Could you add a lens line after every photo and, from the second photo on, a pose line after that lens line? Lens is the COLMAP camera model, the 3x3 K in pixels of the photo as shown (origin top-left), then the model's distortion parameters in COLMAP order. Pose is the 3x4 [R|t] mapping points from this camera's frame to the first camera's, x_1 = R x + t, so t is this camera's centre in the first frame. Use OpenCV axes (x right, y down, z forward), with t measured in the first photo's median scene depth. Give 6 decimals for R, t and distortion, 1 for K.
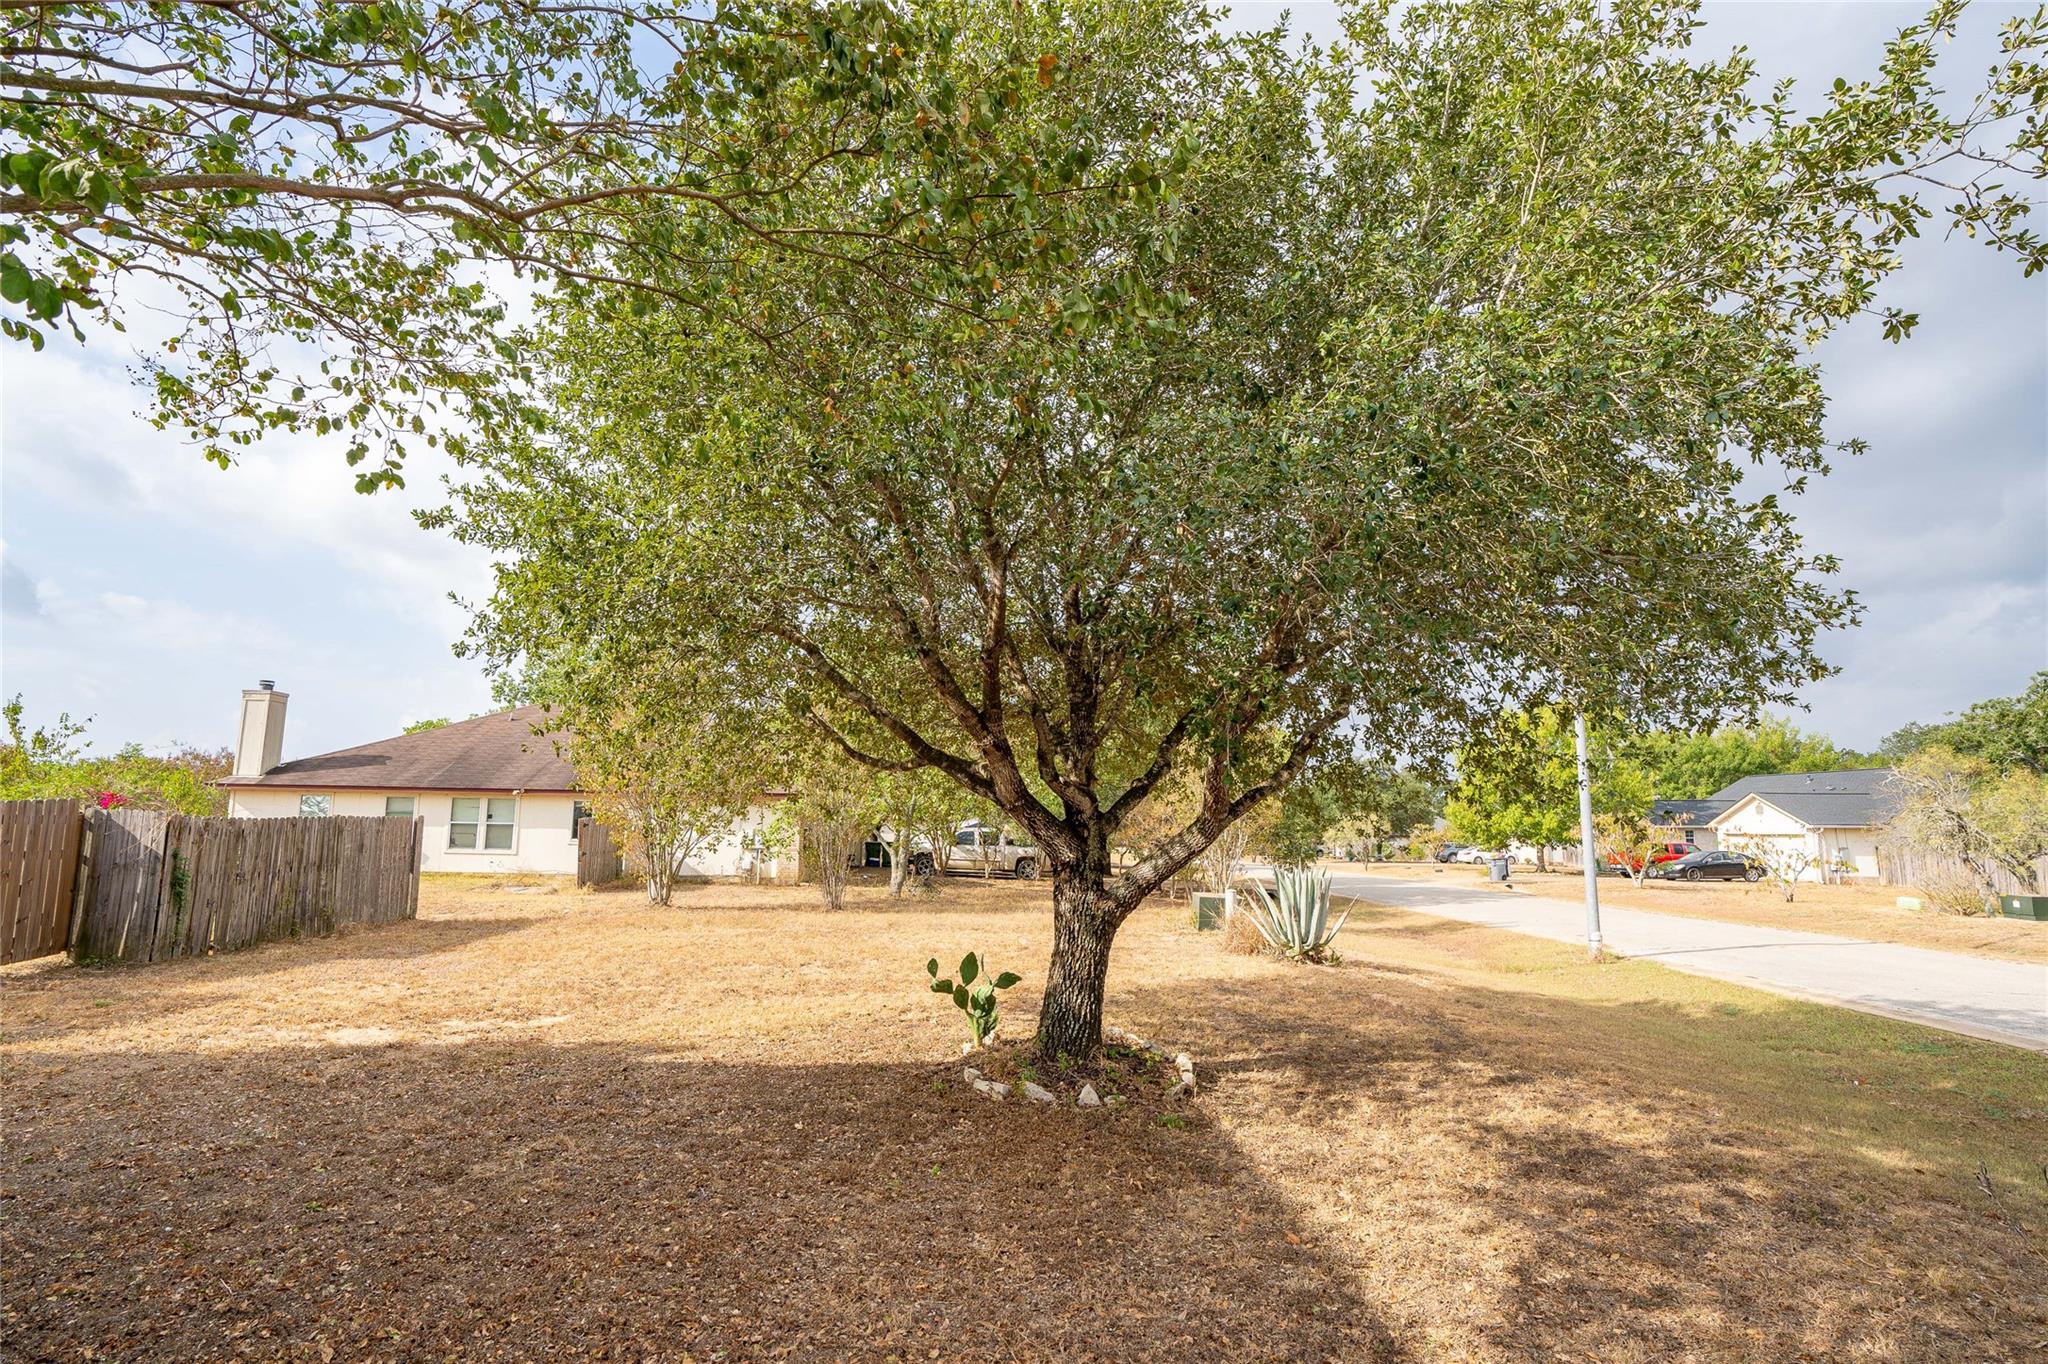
lens RADIAL K [[921.1, 0, 1020.6], [0, 921.1, 689.1], [0, 0, 1]] dist [-0.011702, 0.002265]
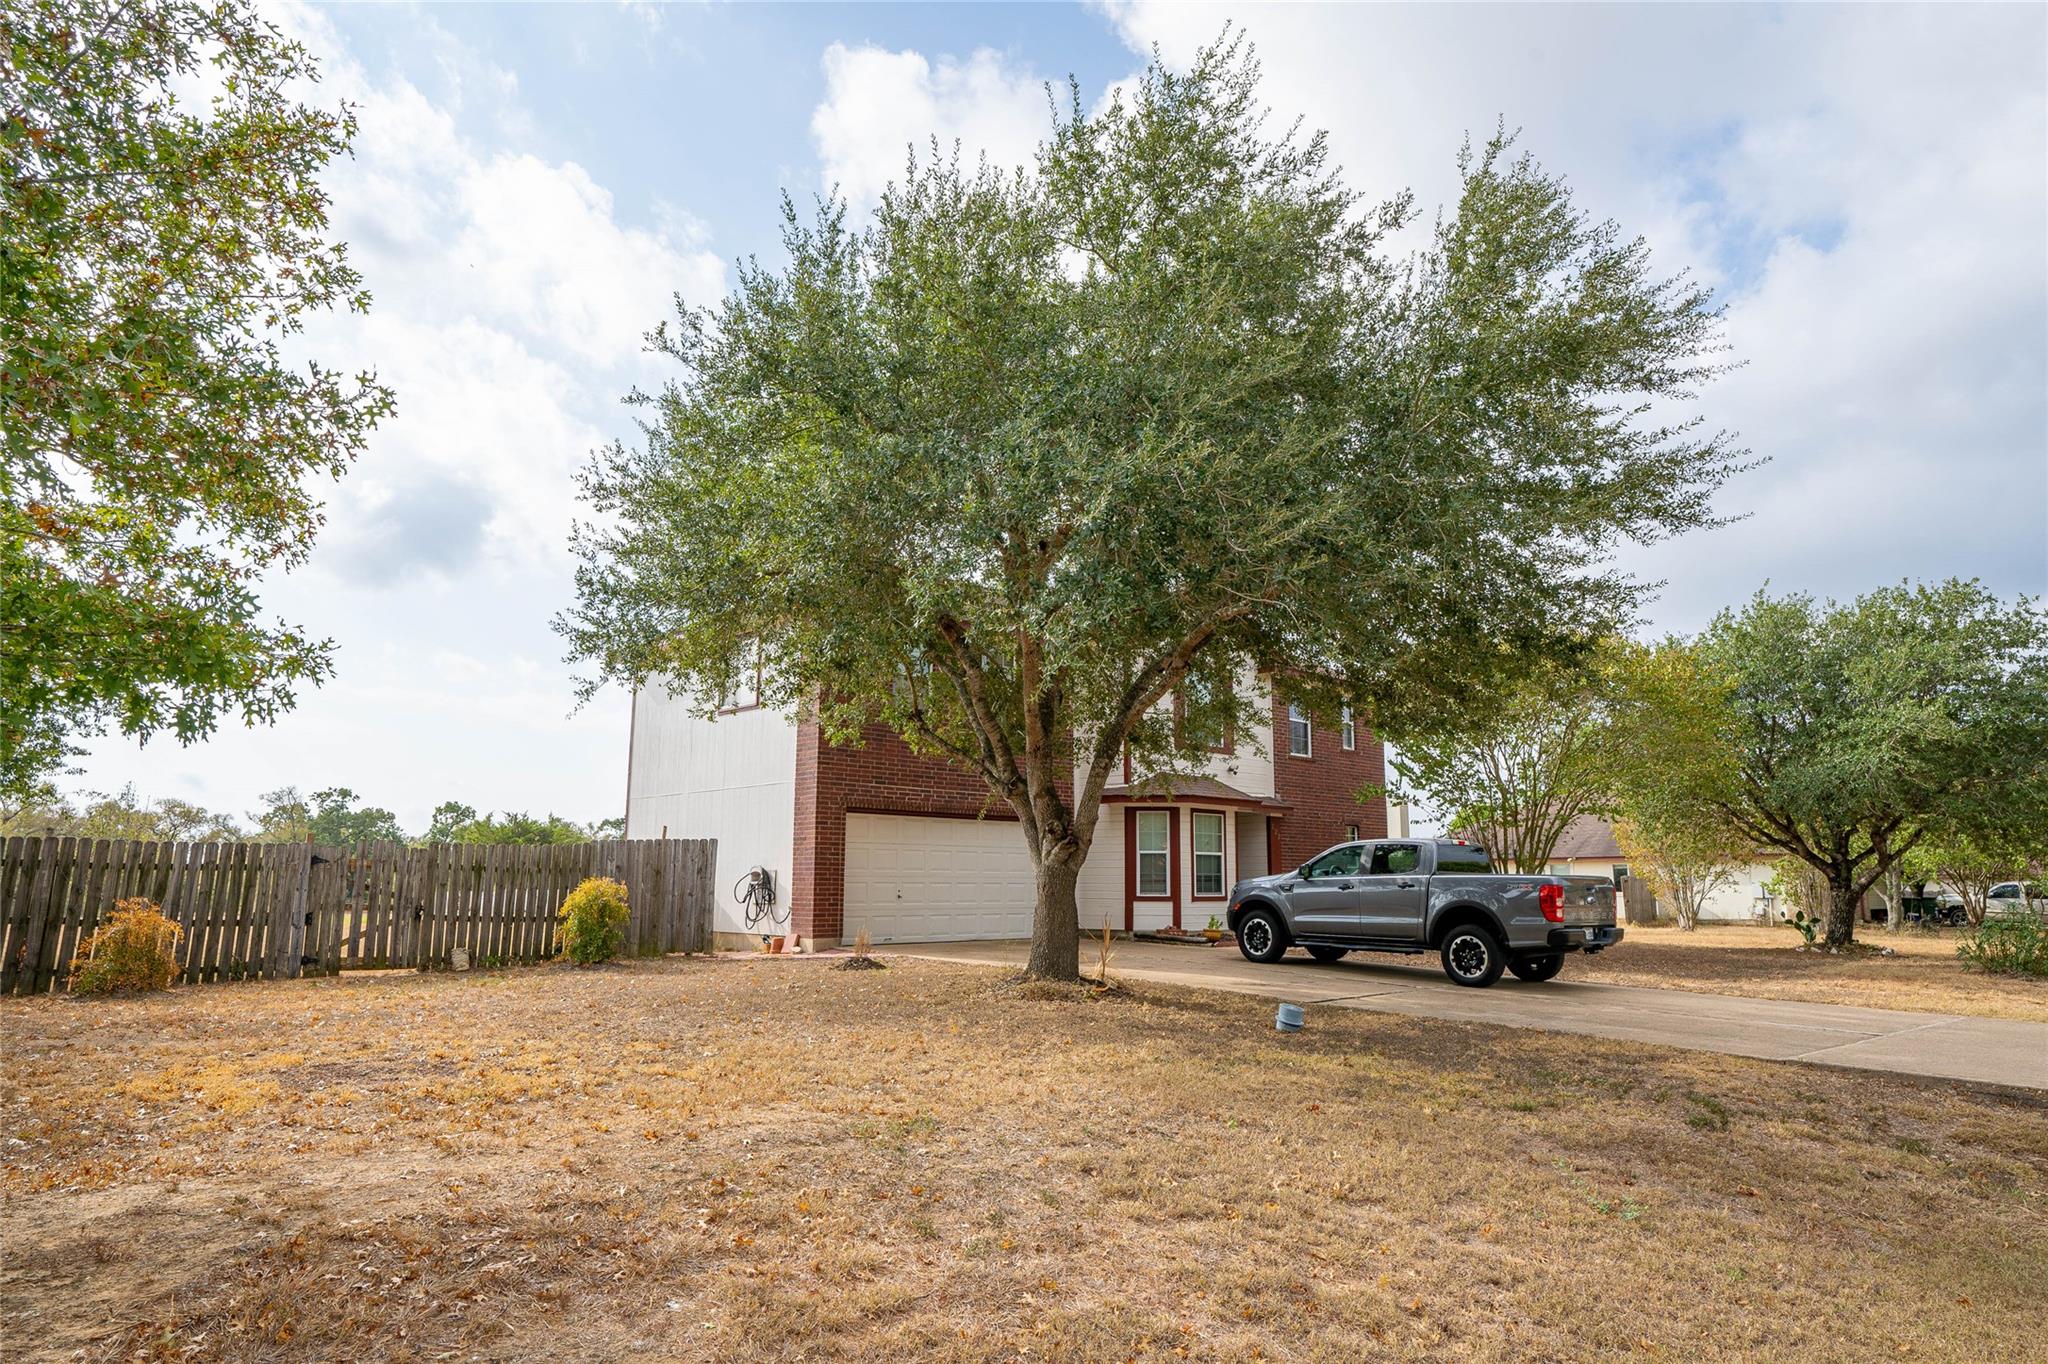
lens RADIAL K [[1190.6, 0, 1022.7], [0, 1190.6, 684.0], [0, 0, 1]] dist [-0.000167, -0.000469]
pose [[0.643566, -0.145040, -0.751523, 1.219989], [0.122359, 0.988749, -0.086041, -0.371839], [0.755547, -0.036583, 0.654072, -3.080421]]
